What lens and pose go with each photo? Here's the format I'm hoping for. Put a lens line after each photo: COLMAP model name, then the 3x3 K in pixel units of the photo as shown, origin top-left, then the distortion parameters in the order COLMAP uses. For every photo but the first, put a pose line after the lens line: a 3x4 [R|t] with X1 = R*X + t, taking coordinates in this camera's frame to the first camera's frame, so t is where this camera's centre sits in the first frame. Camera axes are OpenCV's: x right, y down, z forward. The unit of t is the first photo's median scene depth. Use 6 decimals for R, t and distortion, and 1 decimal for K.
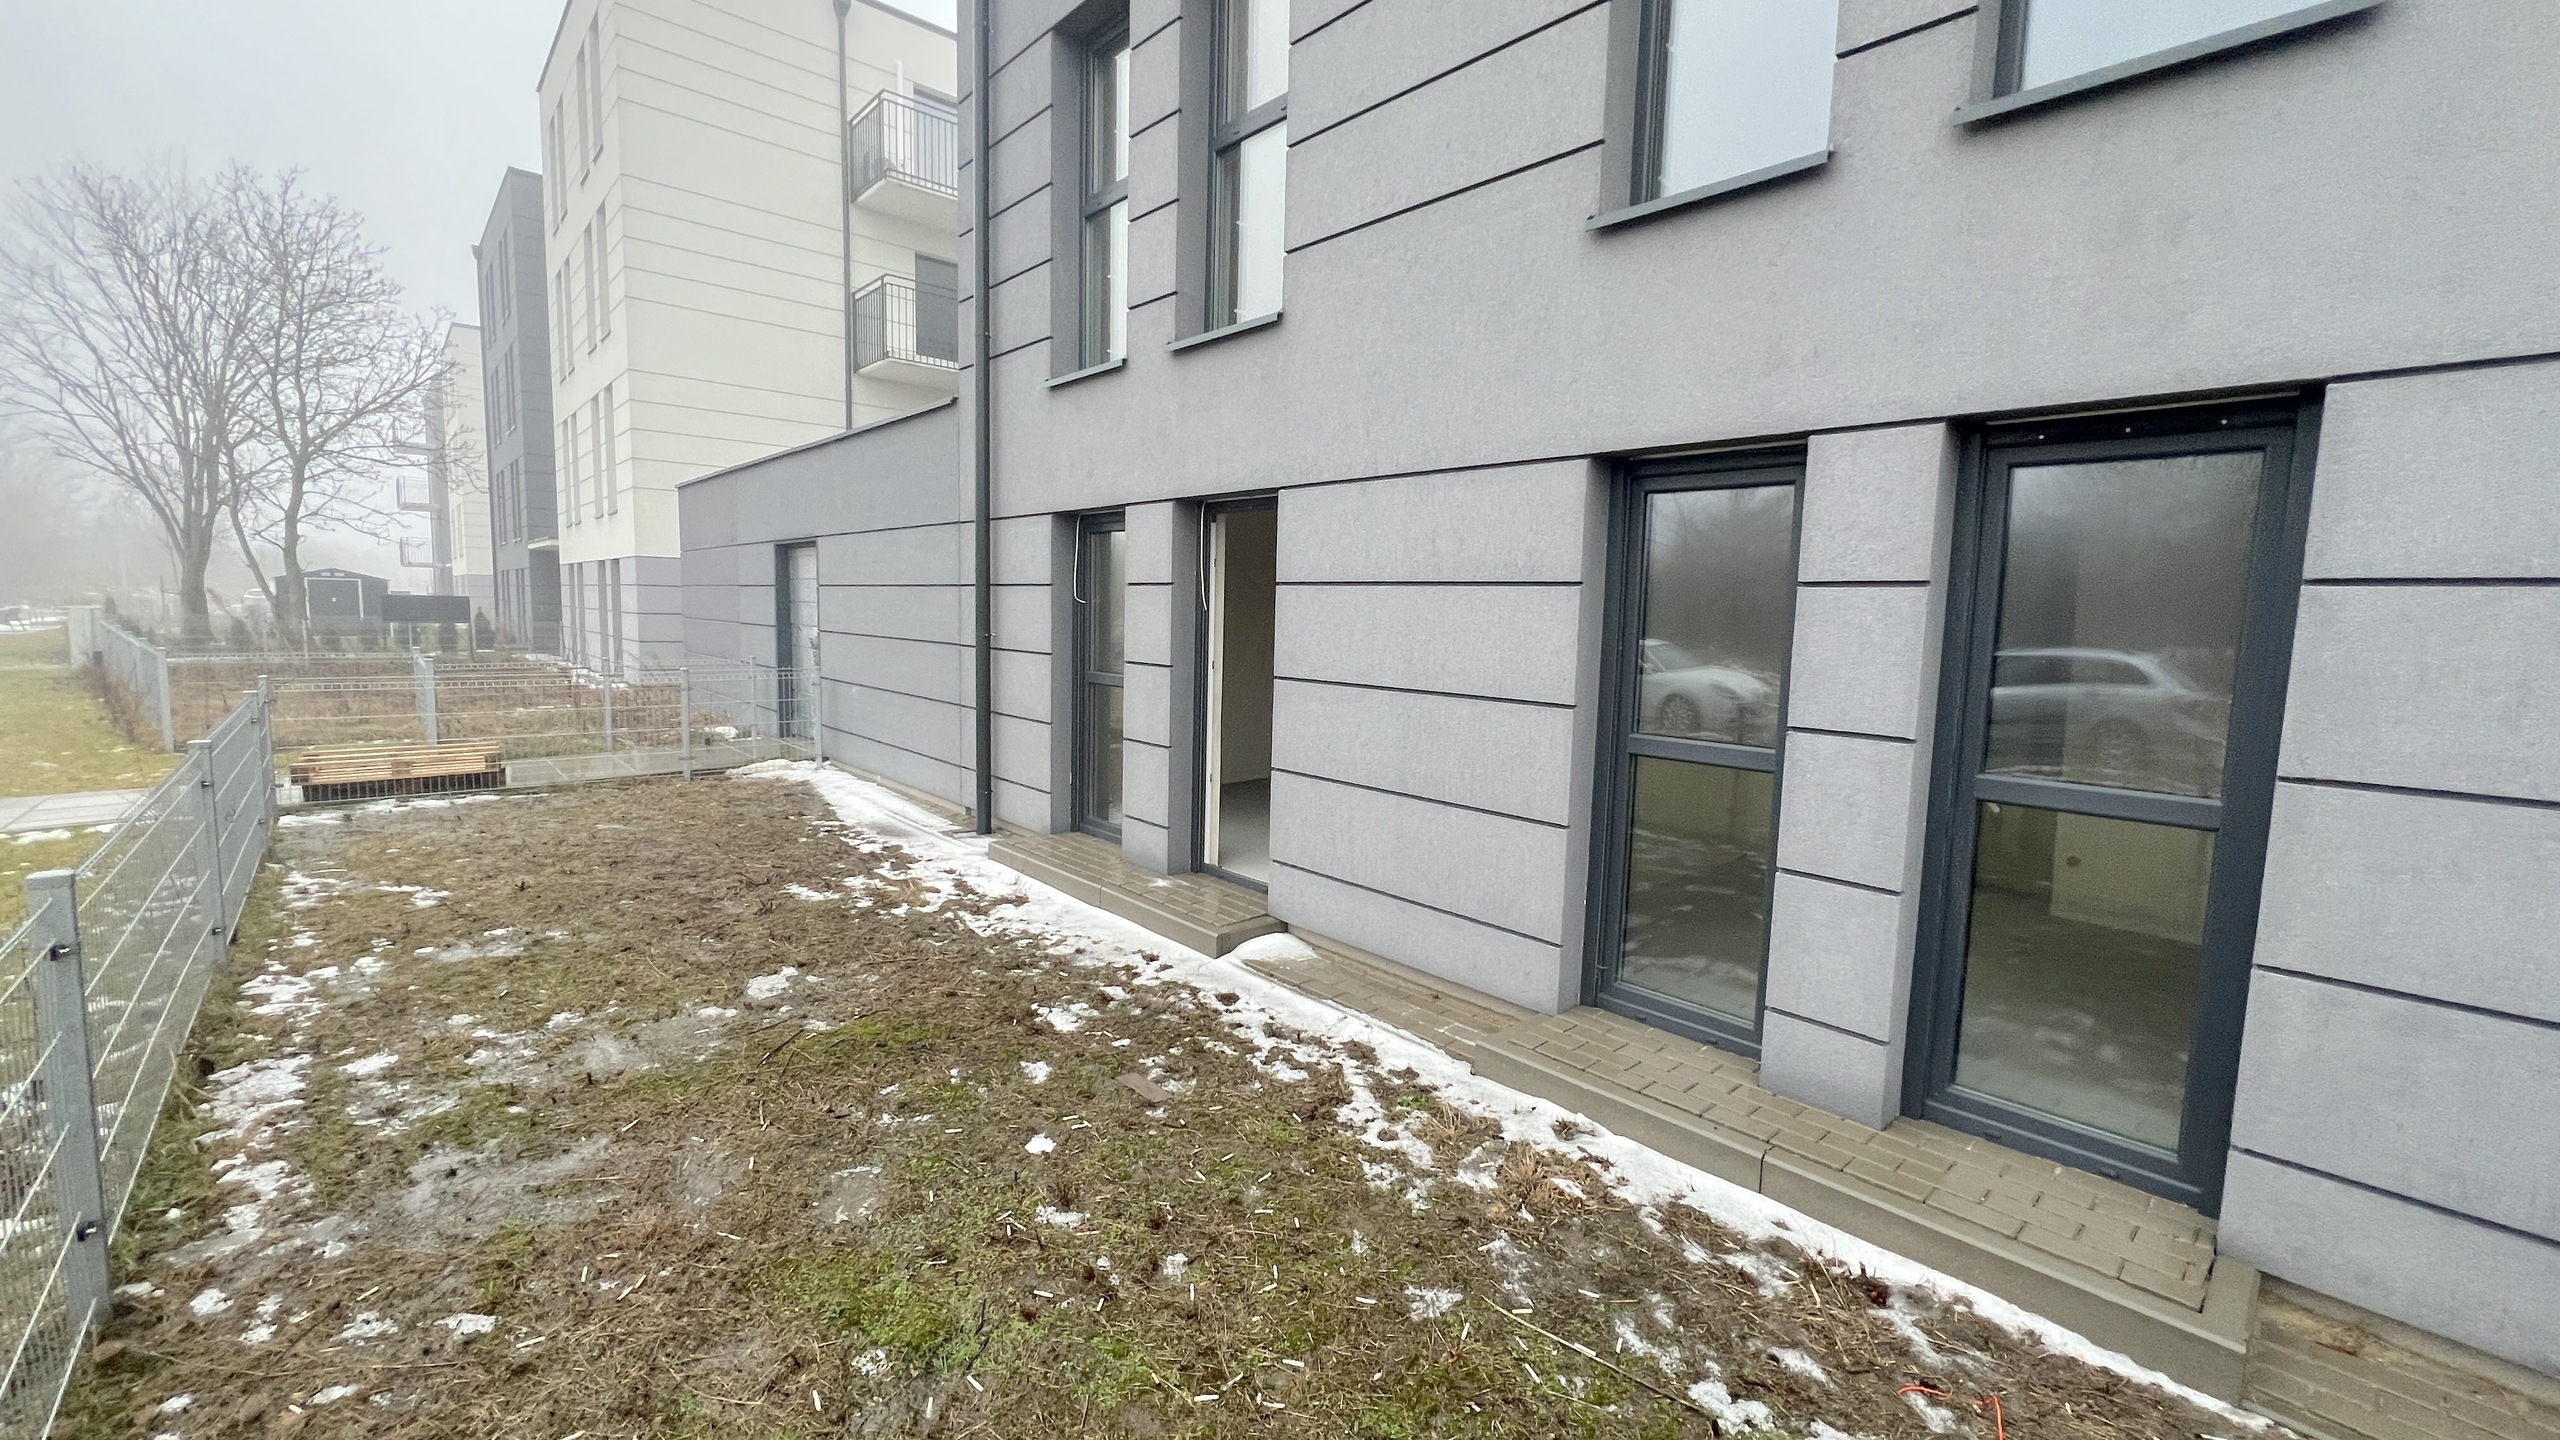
lens RADIAL K [[1016.7, 0, 1273.2], [0, 1016.7, 715.1], [0, 0, 1]] dist [0.000173, -0.000527]
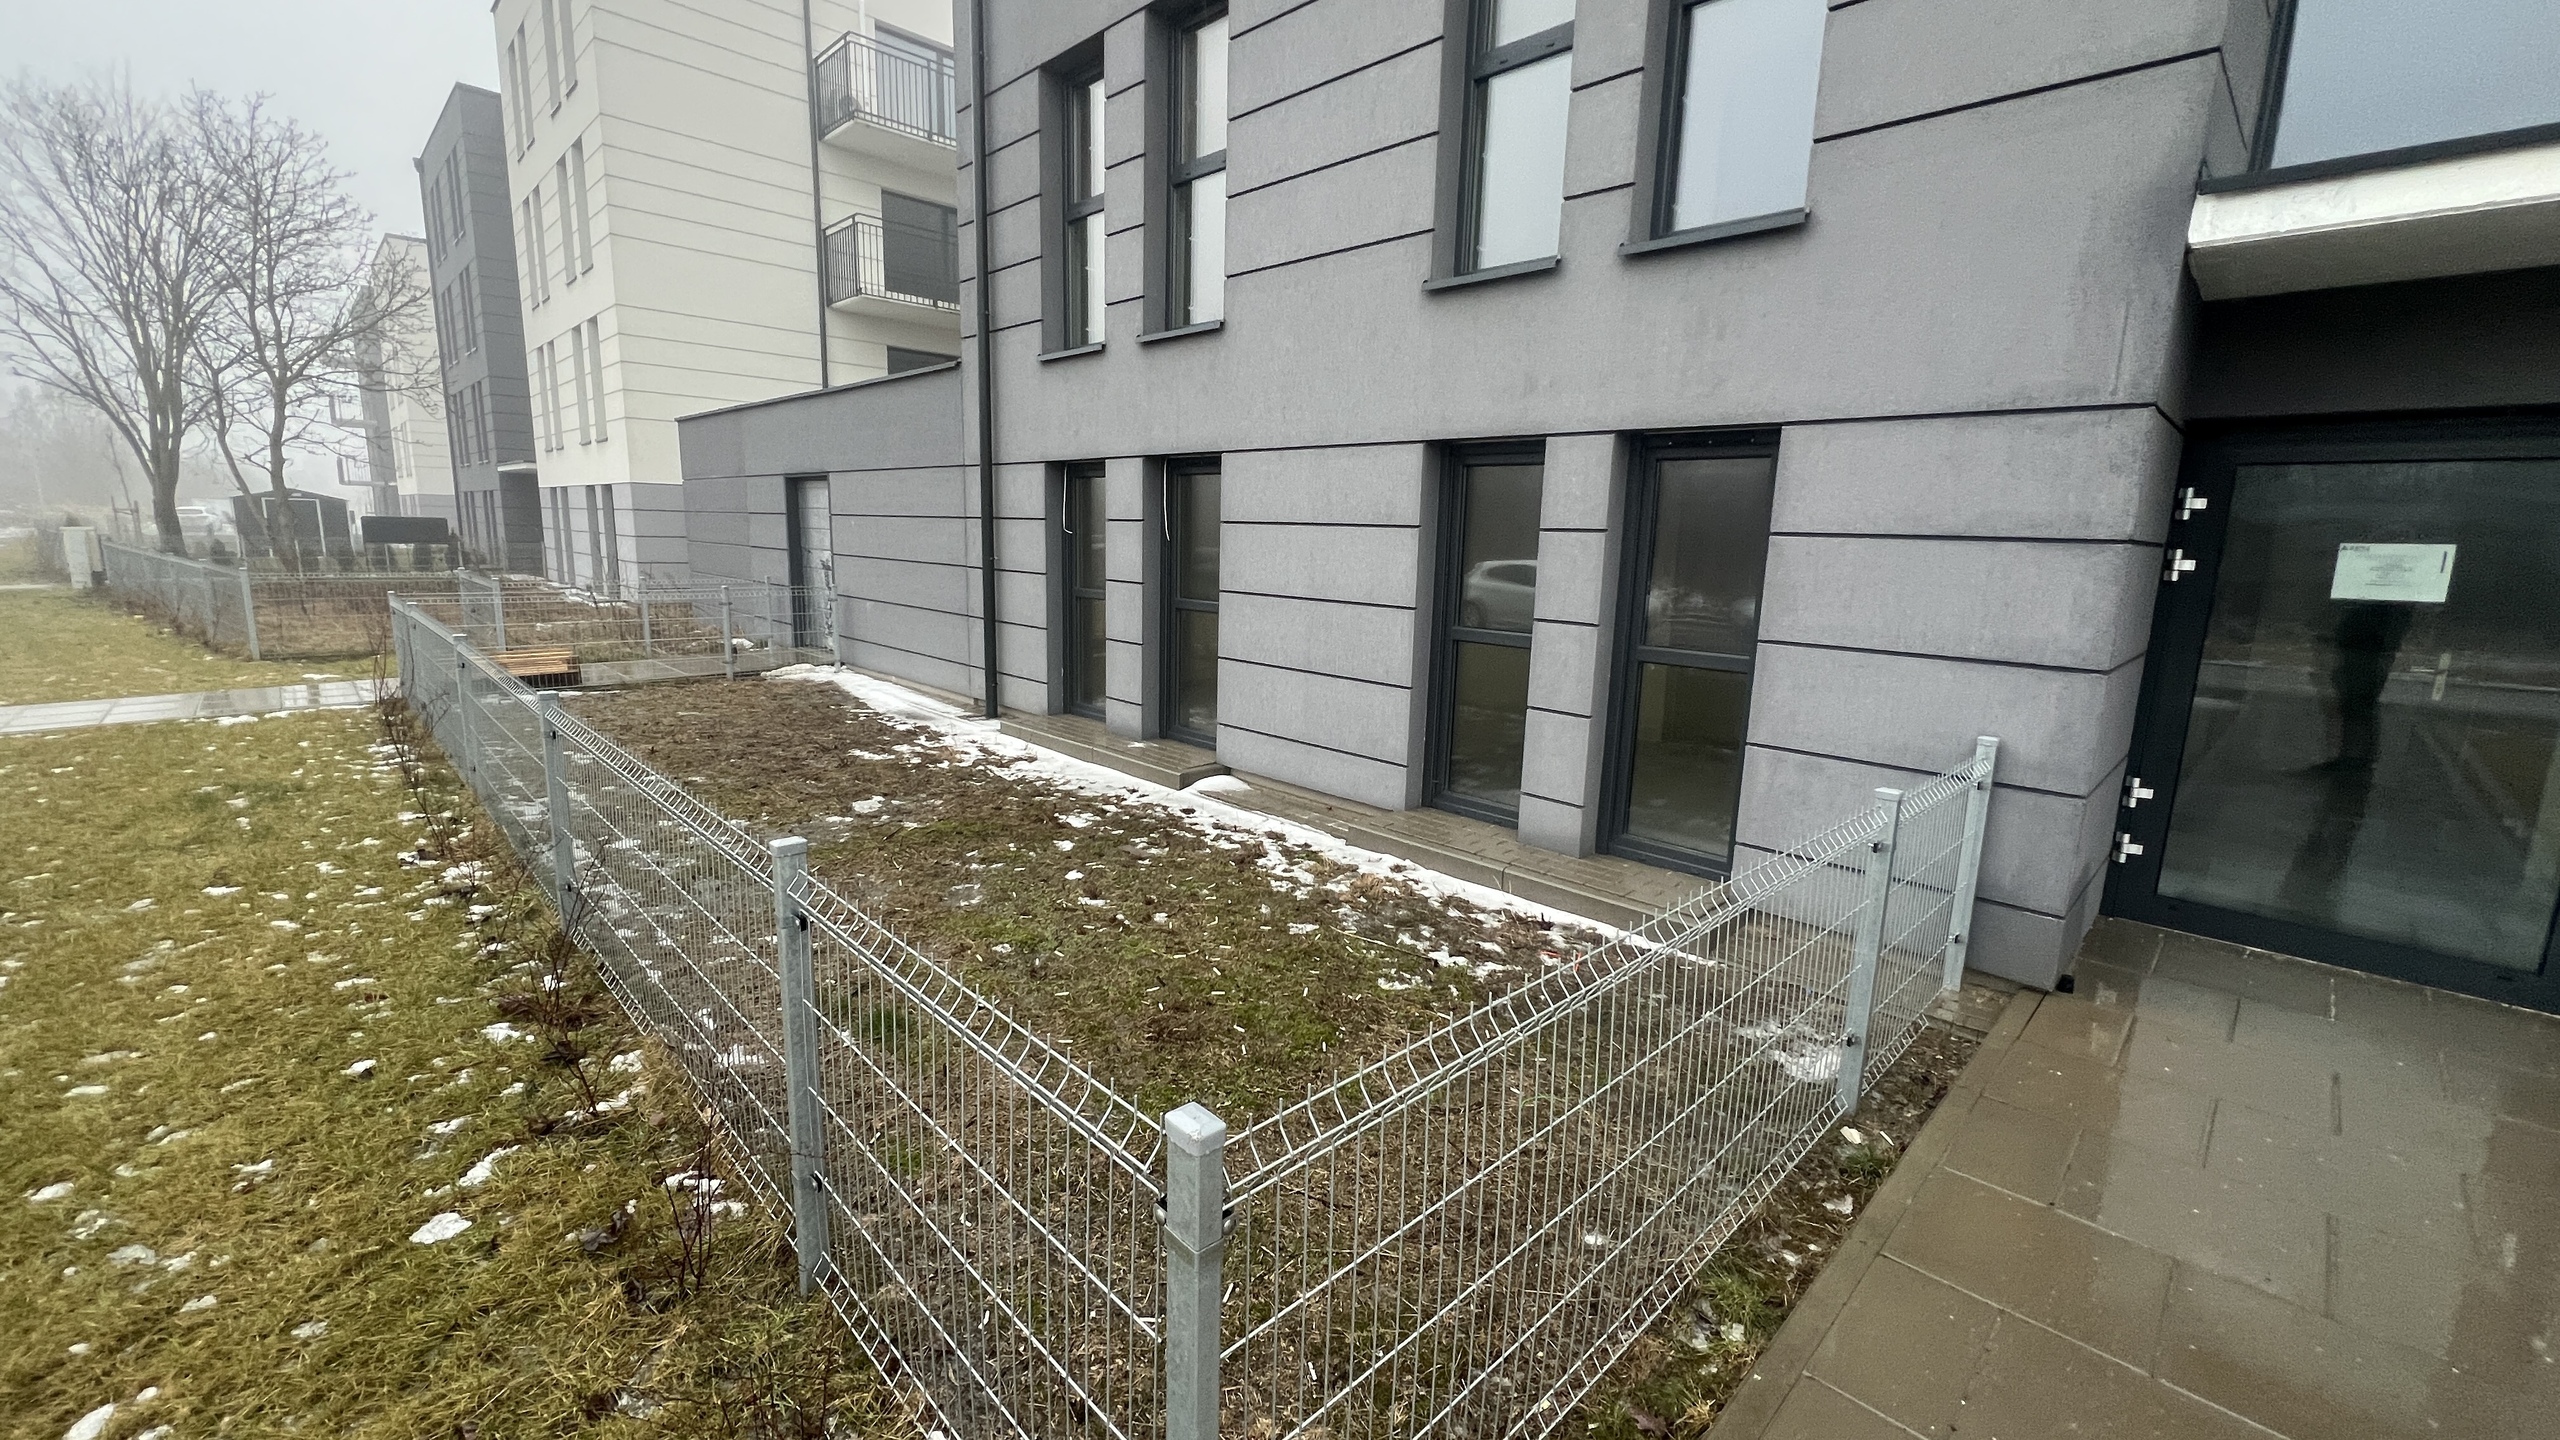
lens RADIAL K [[1016.7, 0, 1273.2], [0, 1016.7, 715.1], [0, 0, 1]] dist [0.000173, -0.000527]
pose [[0.999049, -0.005132, 0.043305, 0.013371], [0.001802, 0.997061, 0.076595, 0.025933], [-0.043571, -0.076444, 0.996121, -0.396520]]
